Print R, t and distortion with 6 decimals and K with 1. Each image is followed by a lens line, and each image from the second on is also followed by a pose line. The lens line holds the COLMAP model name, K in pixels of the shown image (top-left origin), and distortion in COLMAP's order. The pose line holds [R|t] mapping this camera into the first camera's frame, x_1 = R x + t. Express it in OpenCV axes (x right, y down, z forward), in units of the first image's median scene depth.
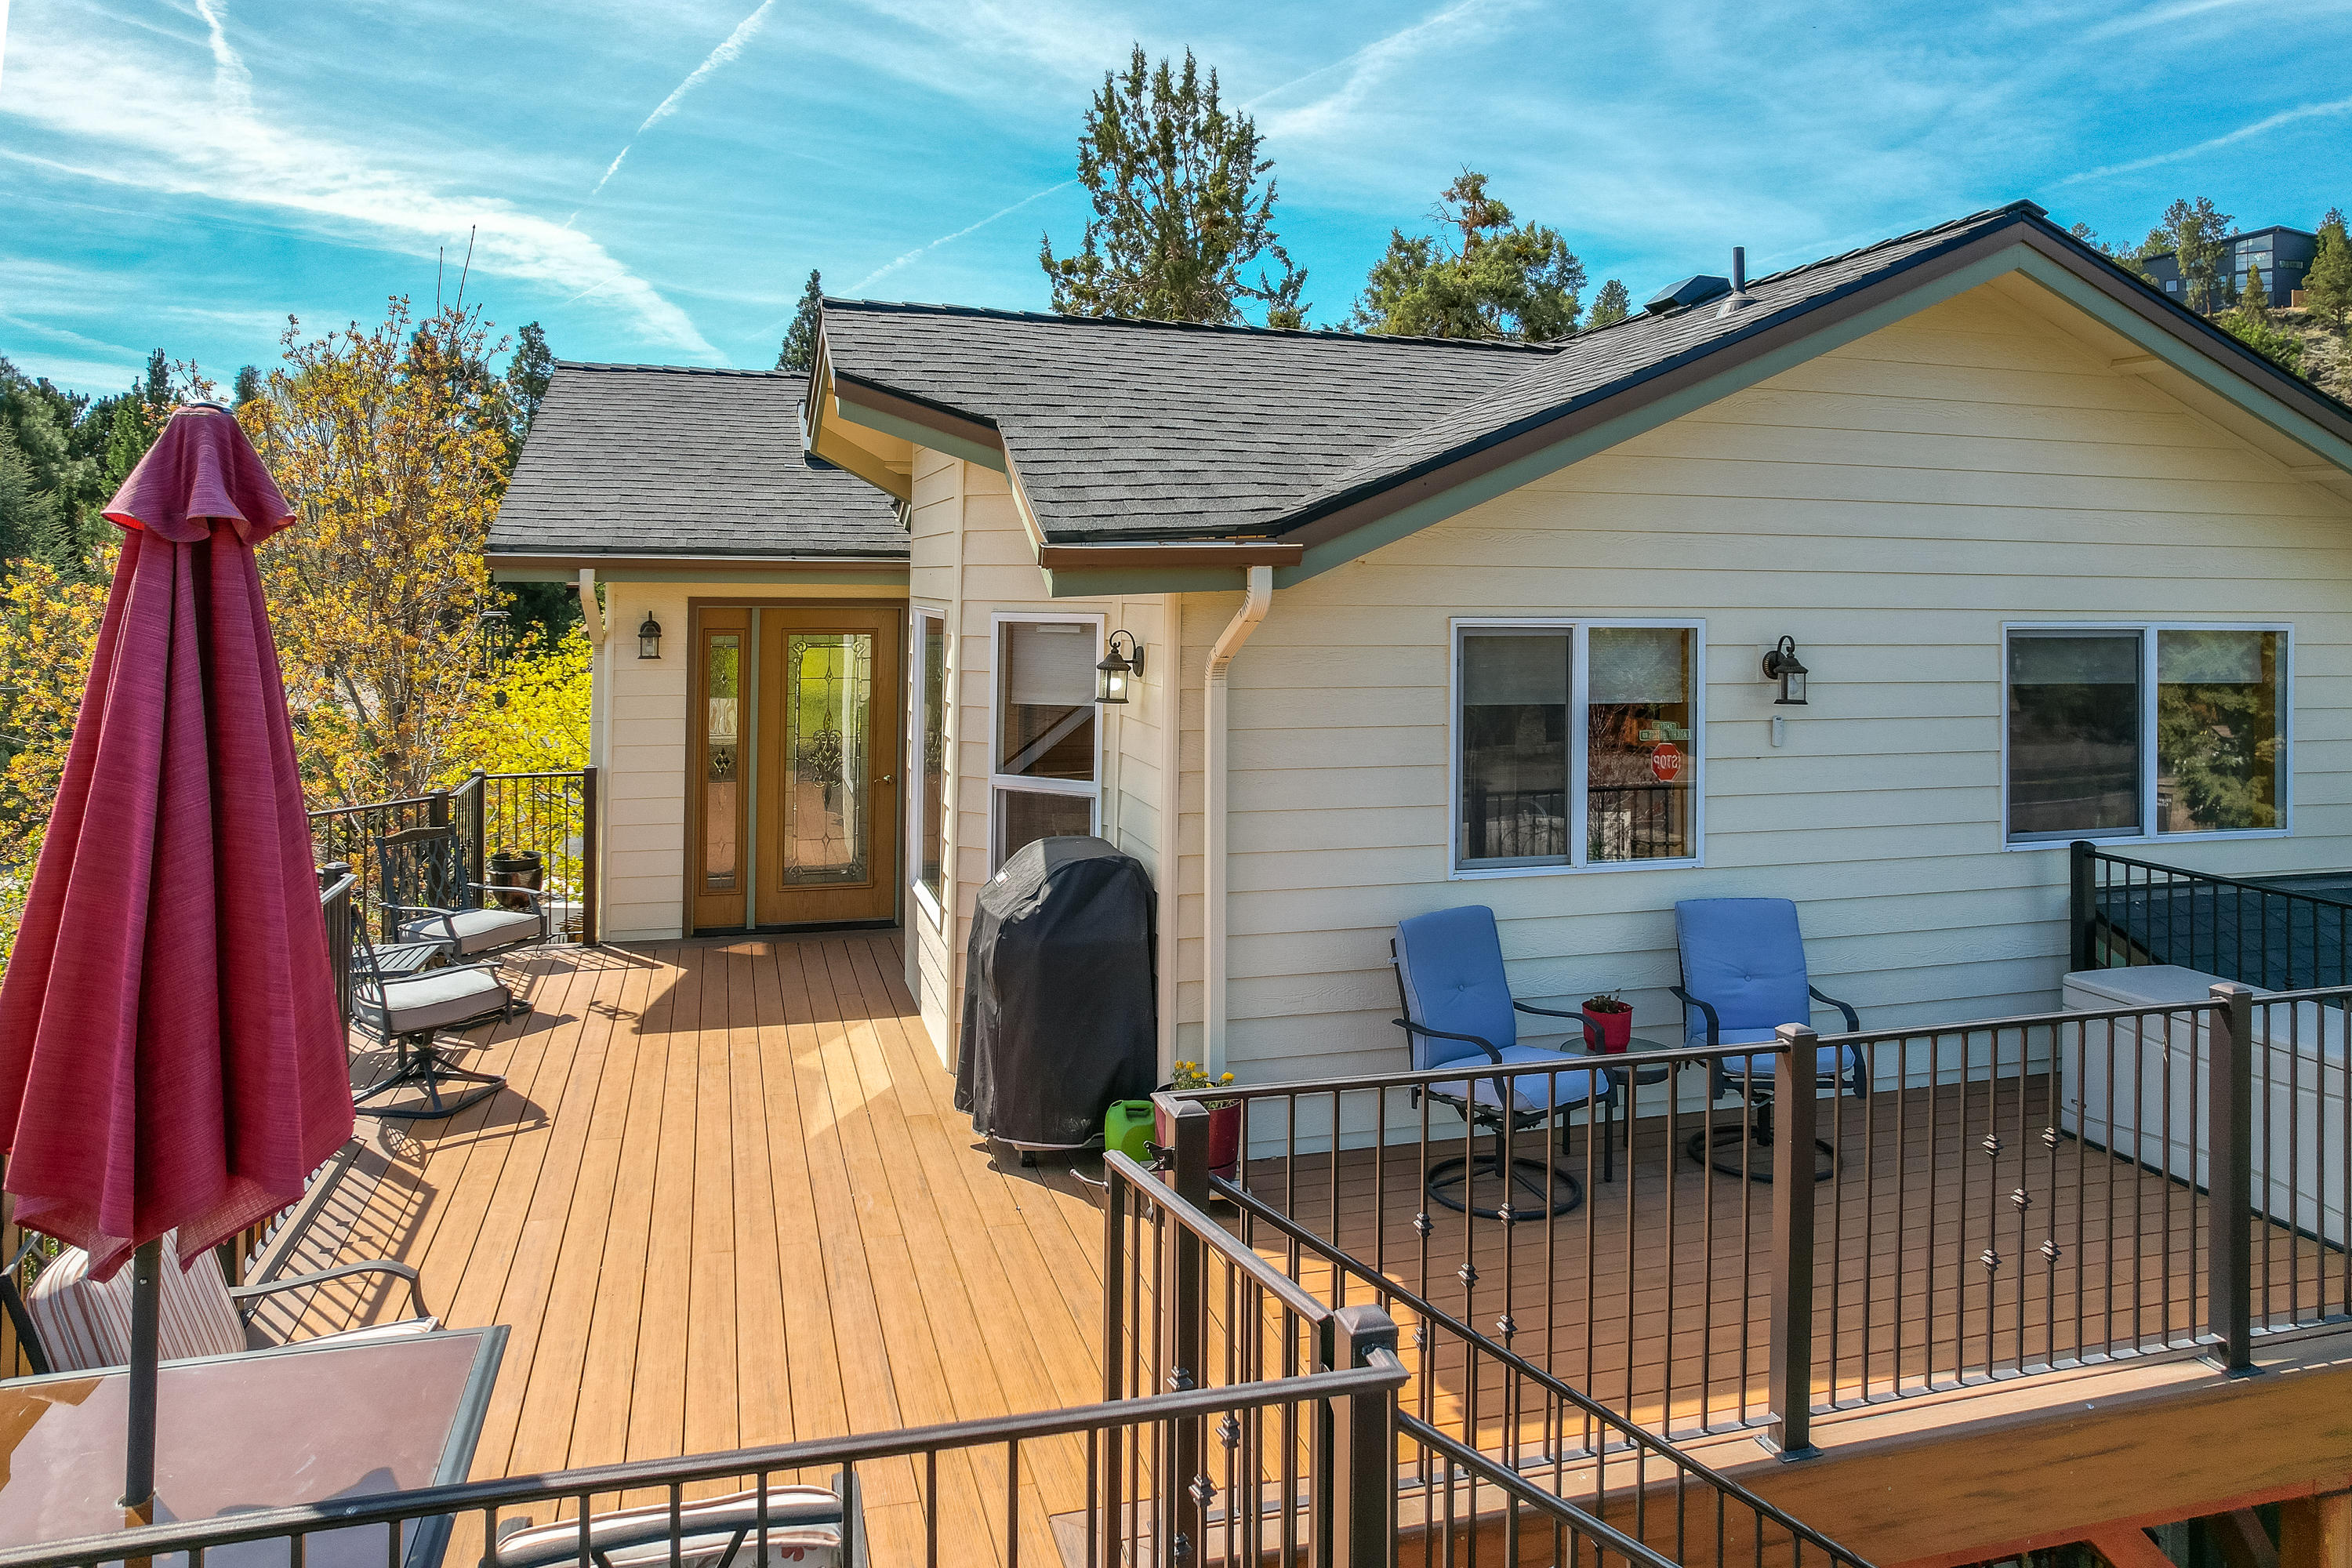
lens RADIAL K [[1255.5, 0, 1014.7], [0, 1255.5, 645.9], [0, 0, 1]] dist [-0.066962, 0.072198]
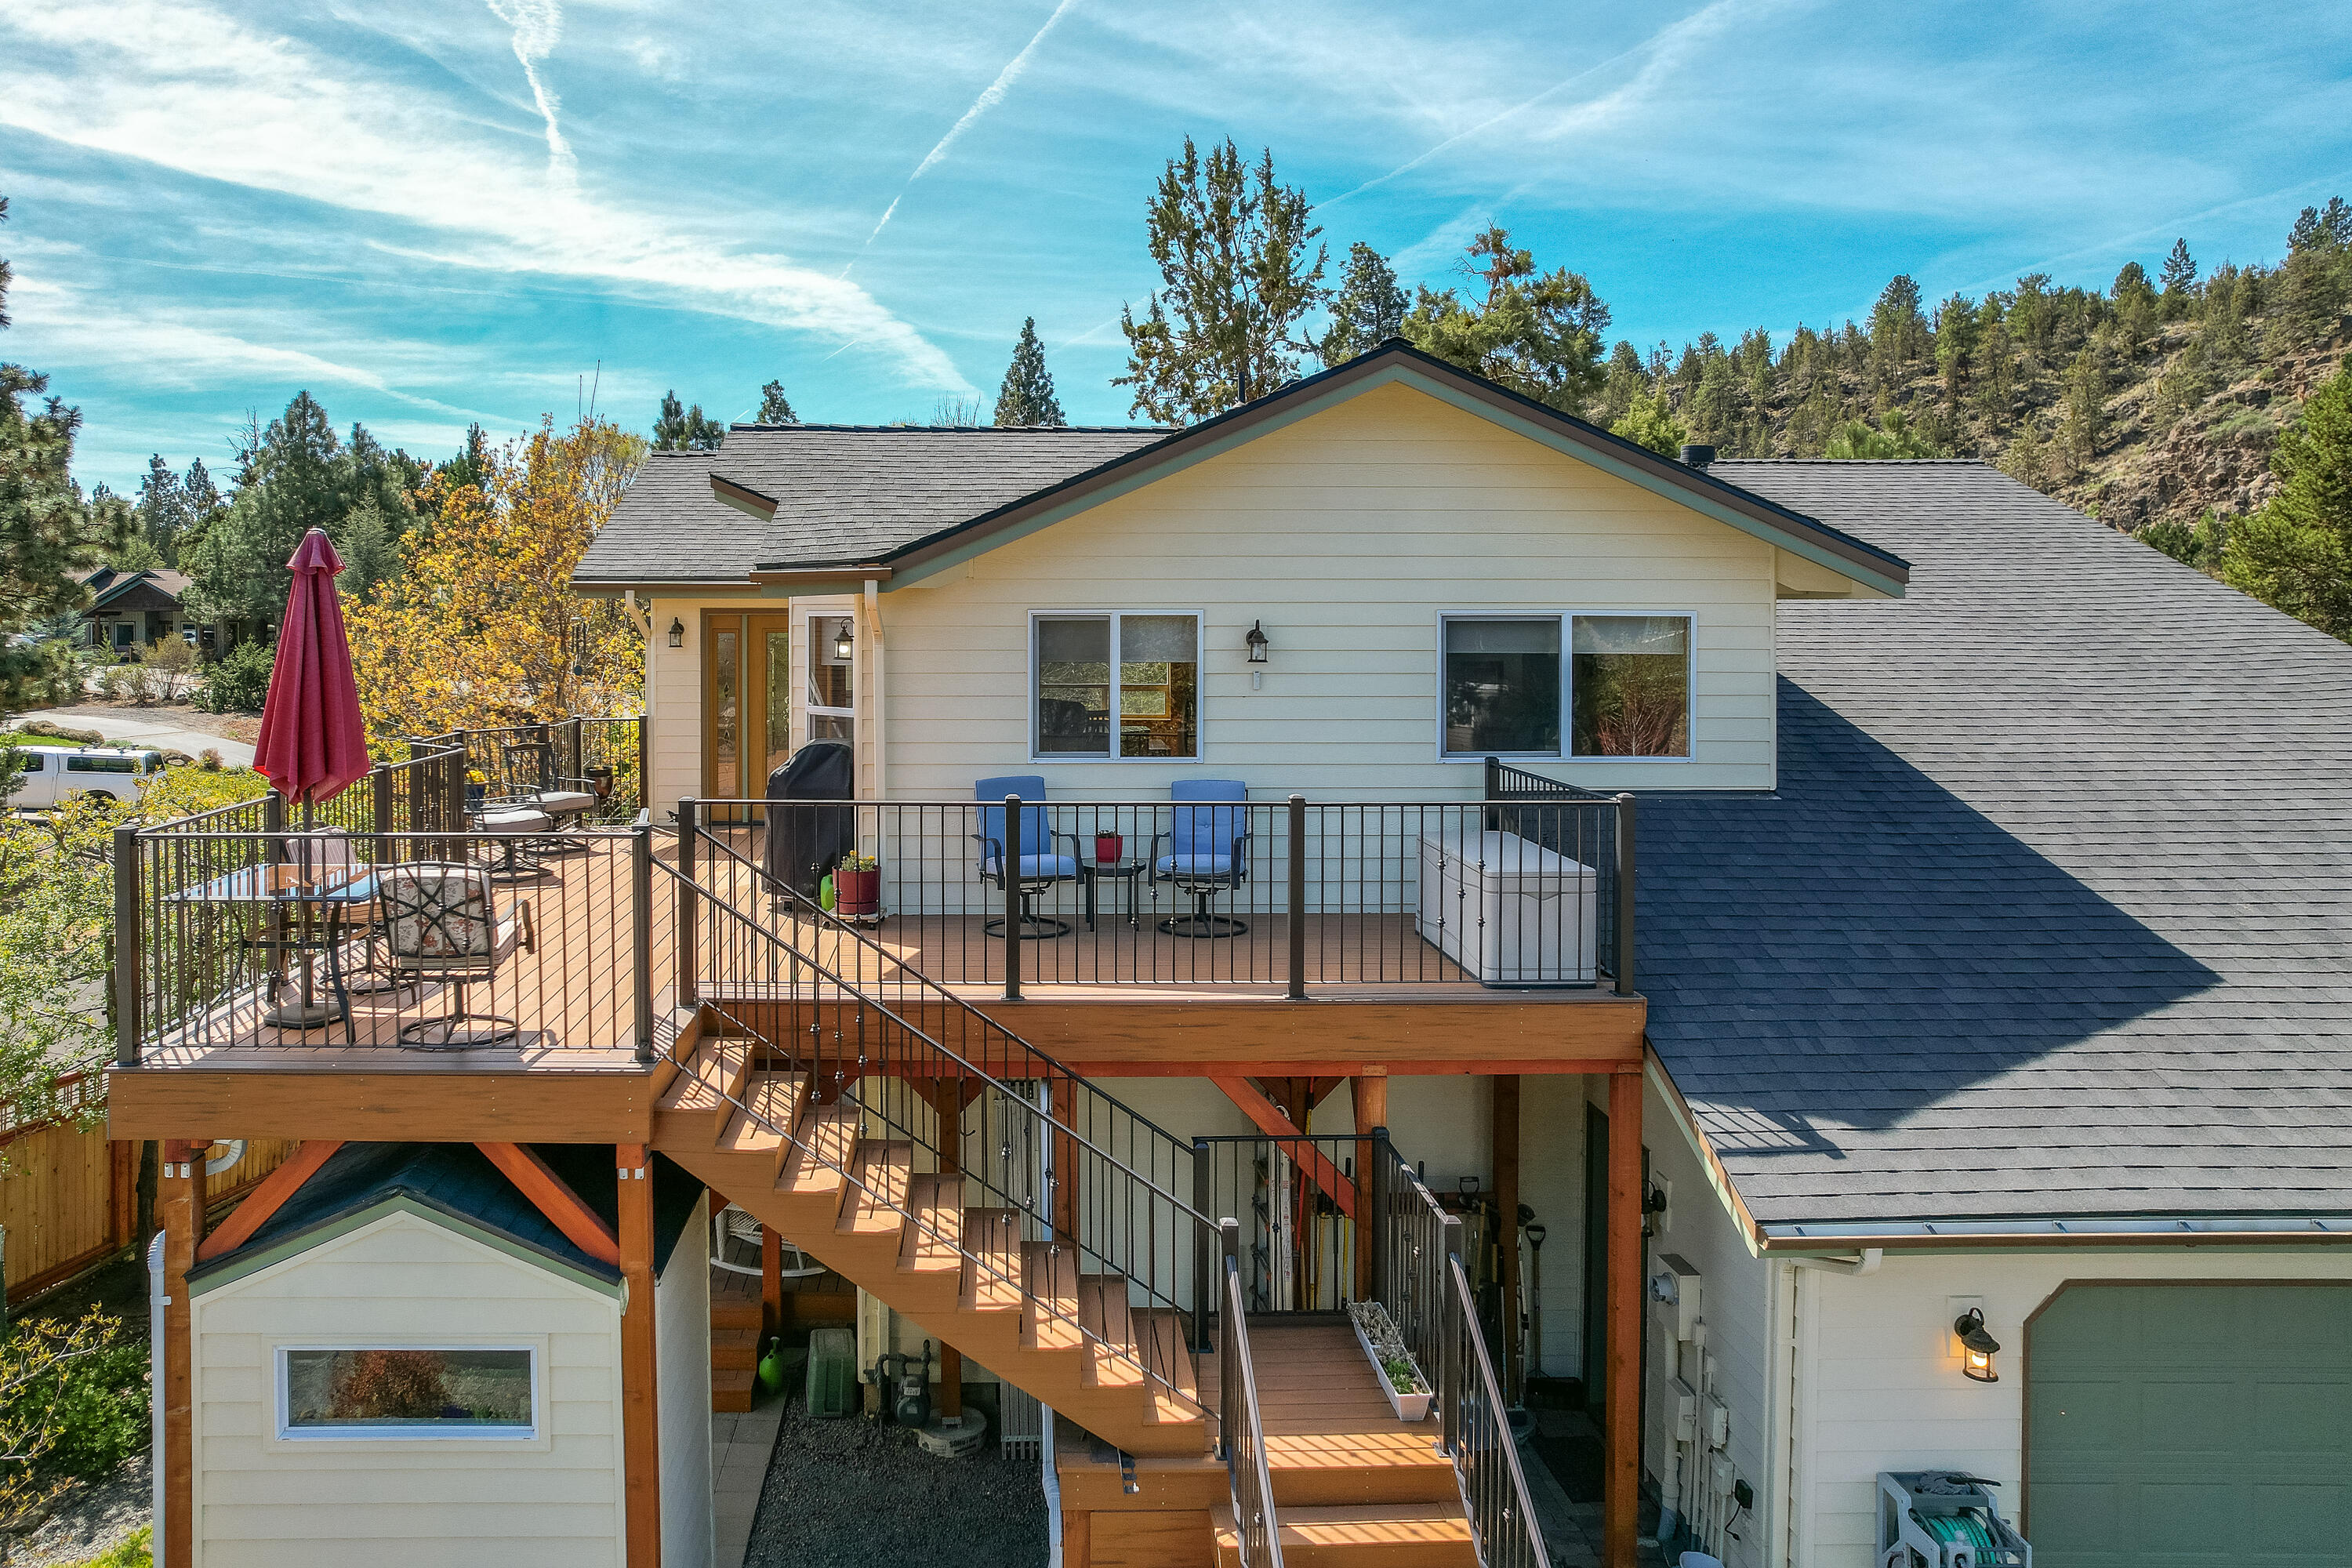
lens RADIAL K [[1537.1, 0, 1167.1], [0, 1537.1, 682.4], [0, 0, 1]] dist [-0.089989, 0.091487]
pose [[0.975374, 0.000630, -0.220555, 0.200926], [-0.003484, 0.999915, -0.012555, 0.020740], [0.220529, 0.013014, 0.975294, -0.198537]]
